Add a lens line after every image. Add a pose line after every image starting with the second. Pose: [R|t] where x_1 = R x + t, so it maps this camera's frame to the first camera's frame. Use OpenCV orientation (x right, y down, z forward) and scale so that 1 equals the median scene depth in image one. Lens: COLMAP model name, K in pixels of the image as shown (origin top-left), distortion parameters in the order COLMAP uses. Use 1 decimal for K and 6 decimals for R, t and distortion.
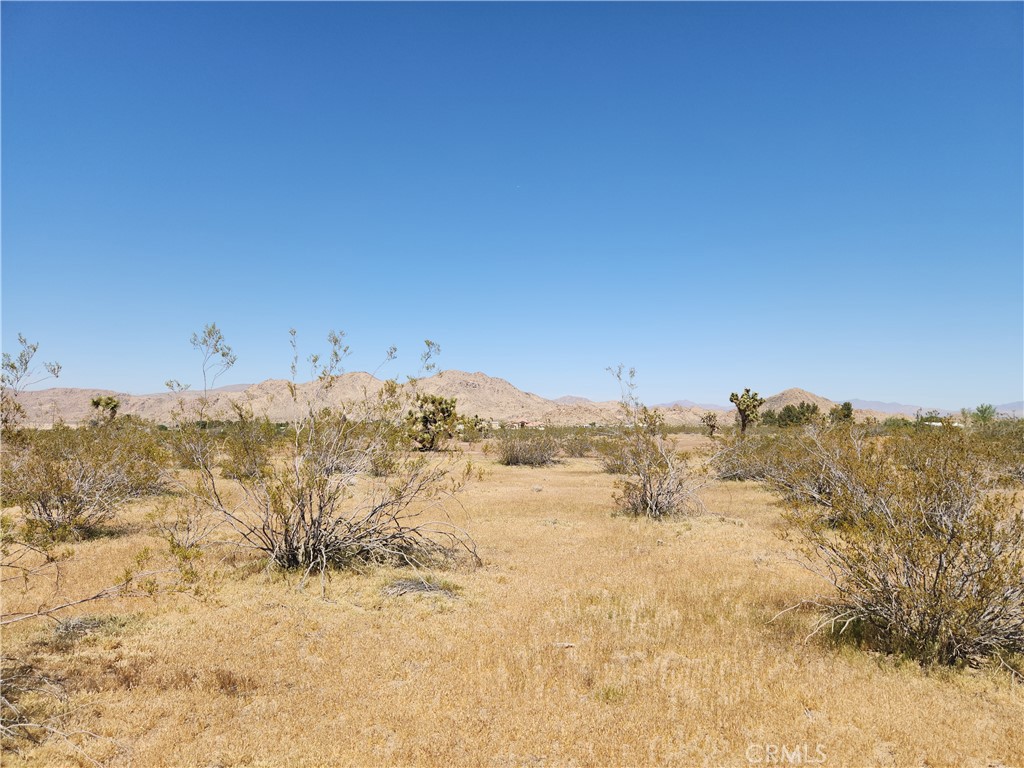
lens RADIAL K [[688.3, 0, 515.9], [0, 688.3, 380.7], [0, 0, 1]] dist [0.082210, 0.000043]
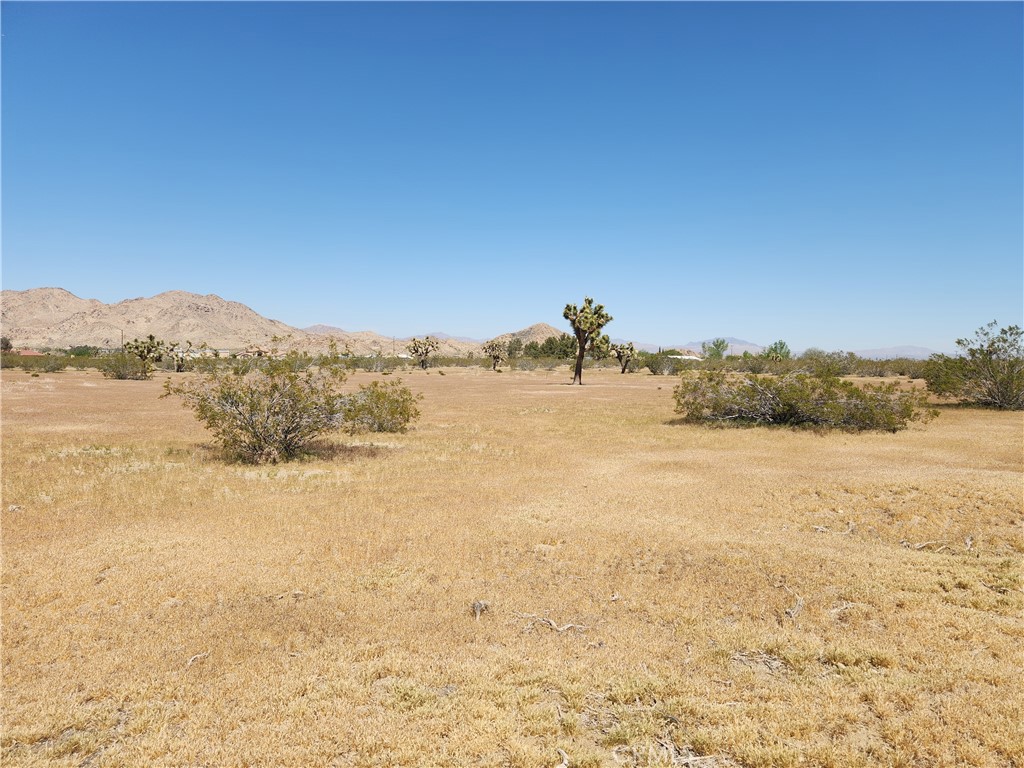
lens RADIAL K [[688.3, 0, 513.0], [0, 688.3, 382.3], [0, 0, 1]] dist [0.082210, 0.000043]
pose [[0.940206, -0.002190, 0.340599, 0.012675], [-0.032178, 0.994936, 0.095223, 0.007861], [-0.339082, -0.100489, 0.935374, 0.108420]]
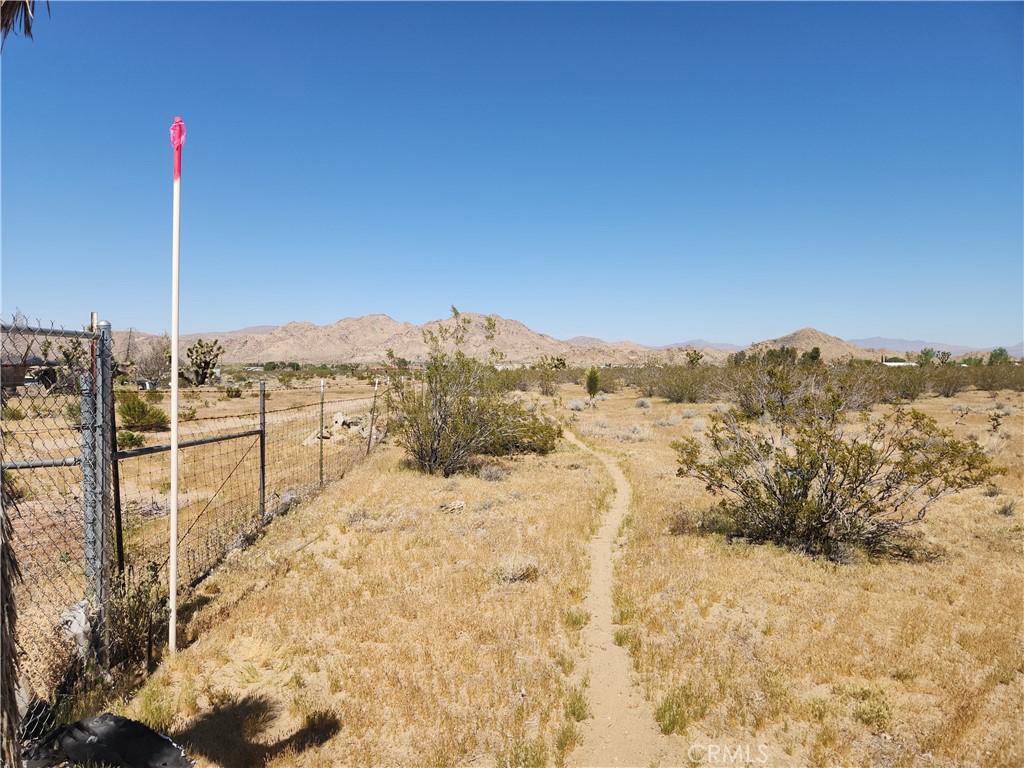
lens RADIAL K [[688.3, 0, 510.3], [0, 688.3, 387.6], [0, 0, 1]] dist [0.082210, 0.000043]
pose [[0.999698, -0.002230, -0.024461, -0.020326], [0.004567, 0.995380, 0.095910, -0.007562], [0.024134, -0.095992, 0.995089, -0.097173]]
